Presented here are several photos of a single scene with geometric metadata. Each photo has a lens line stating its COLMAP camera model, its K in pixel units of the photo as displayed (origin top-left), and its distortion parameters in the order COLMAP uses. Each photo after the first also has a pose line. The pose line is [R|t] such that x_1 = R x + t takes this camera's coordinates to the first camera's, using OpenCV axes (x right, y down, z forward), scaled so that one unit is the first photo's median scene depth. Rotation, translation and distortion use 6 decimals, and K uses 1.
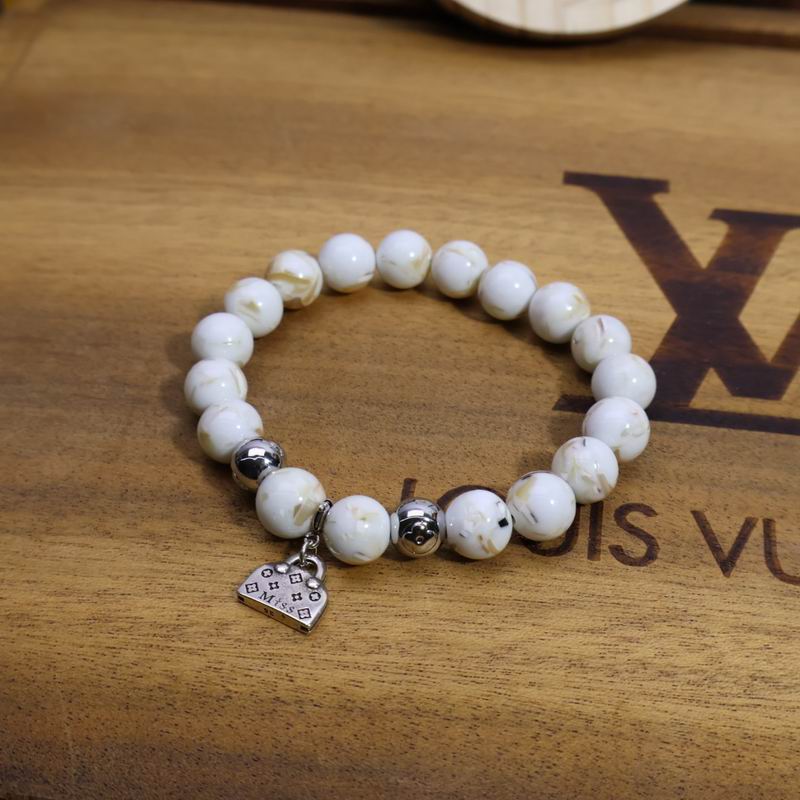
lens RADIAL K [[1382.5, 0, 401.3], [0, 1382.5, 395.0], [0, 0, 1]] dist [0.008049, 0.000000]
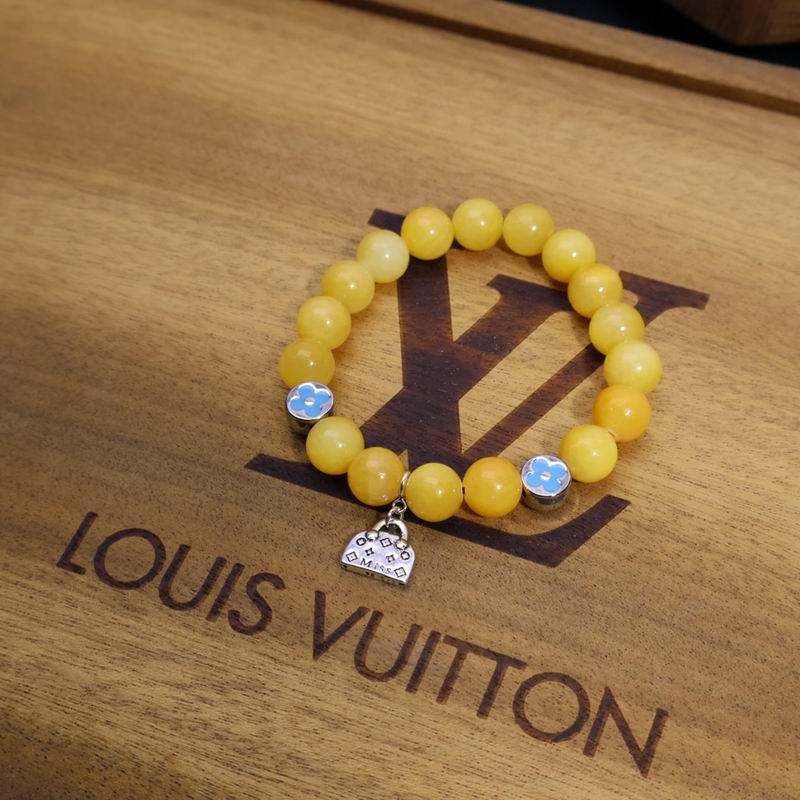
lens RADIAL K [[1630.9, 0, 396.6], [0, 1630.9, 393.3], [0, 0, 1]] dist [0.001798, 0.000000]
pose [[0.968677, 0.167905, -0.182957, 0.477172], [-0.138350, 0.976732, 0.163873, -0.289651], [0.206215, -0.133428, 0.969367, -0.231475]]
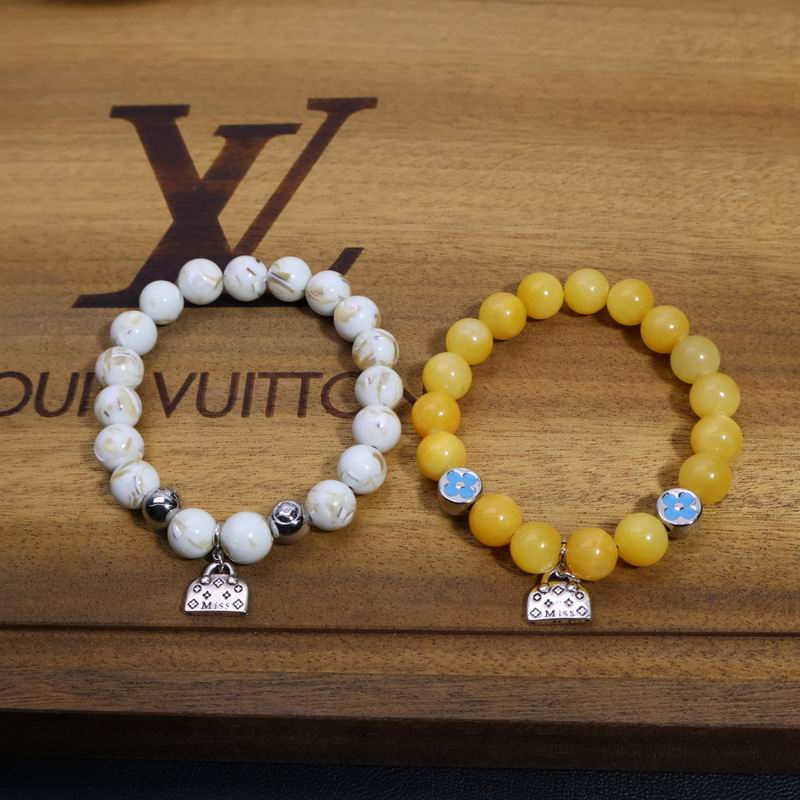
lens RADIAL K [[1382.5, 0, 396.7], [0, 1382.5, 403.3], [0, 0, 1]] dist [0.008049, 0.000000]
pose [[0.992691, -0.118496, -0.022887, 0.483987], [0.120675, 0.977142, 0.175020, -0.106428], [0.001625, -0.176502, 0.984299, -0.426722]]
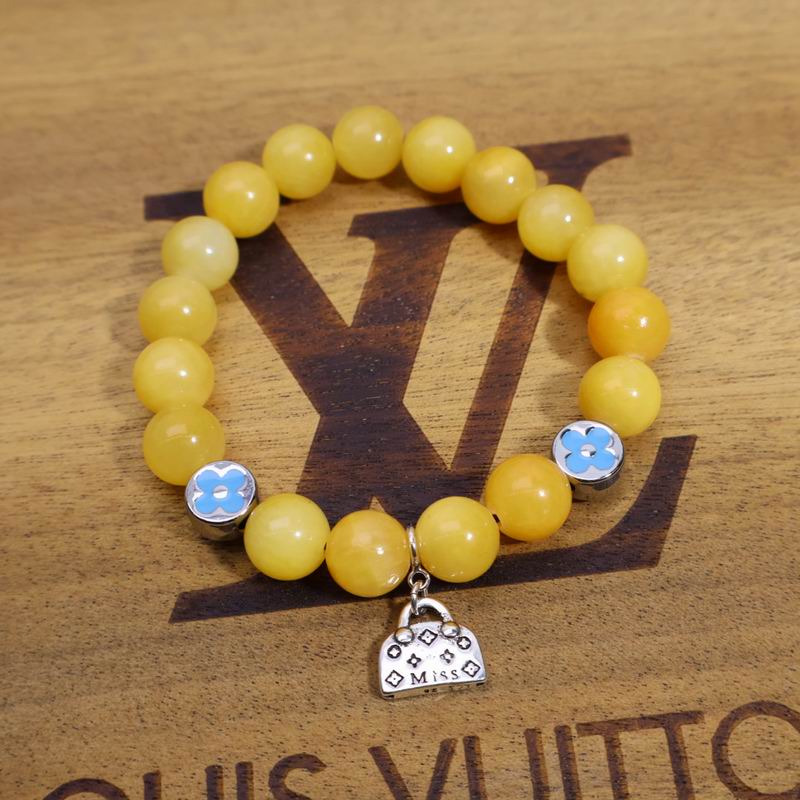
lens RADIAL K [[1630.9, 0, 407.8], [0, 1630.9, 407.9], [0, 0, 1]] dist [0.001798, 0.000000]
pose [[0.968587, -0.237476, 0.073785, 0.205066], [0.215494, 0.949626, 0.227537, -0.280311], [-0.124103, -0.204490, 0.970970, 0.180704]]
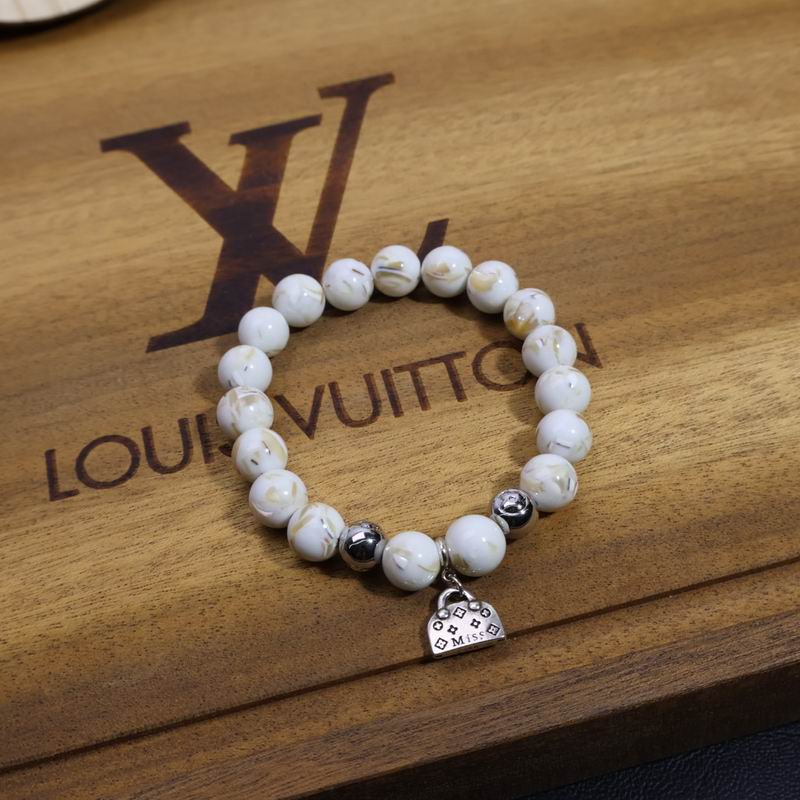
lens RADIAL K [[1382.5, 0, 402.5], [0, 1382.5, 401.1], [0, 0, 1]] dist [0.008049, 0.000000]
pose [[0.923179, -0.344066, 0.171343, 0.099655], [0.322504, 0.935899, 0.141720, -0.051880], [-0.209121, -0.075574, 0.974965, -0.243394]]
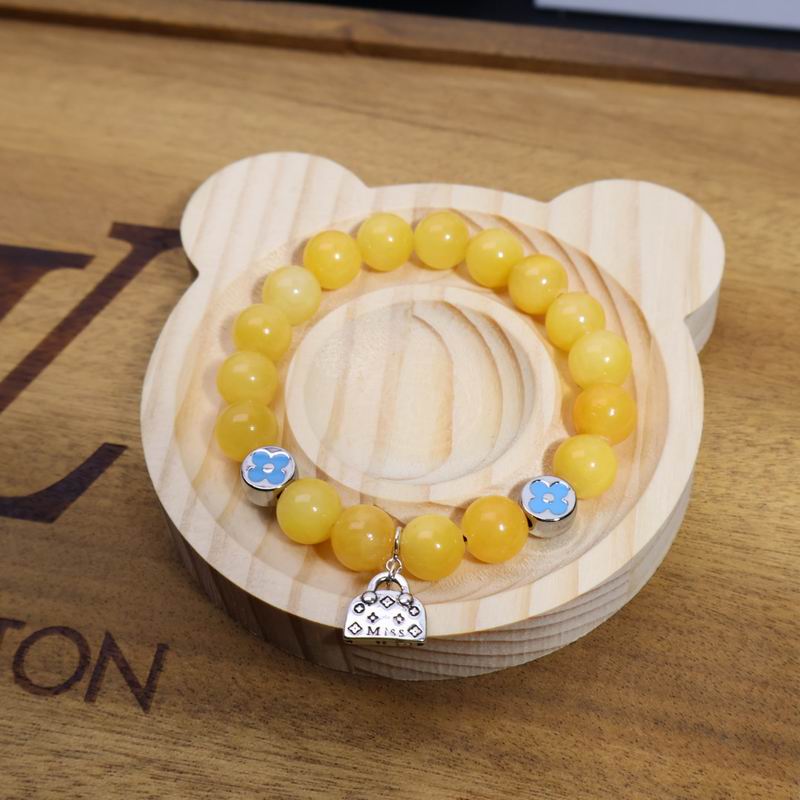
lens RADIAL K [[1630.9, 0, 397.2], [0, 1630.9, 395.7], [0, 0, 1]] dist [0.001798, 0.000000]
pose [[0.997914, 0.012317, -0.063369, 0.732069], [-0.002808, 0.988983, 0.148006, -0.247429], [0.064494, -0.147519, 0.986954, -0.193773]]
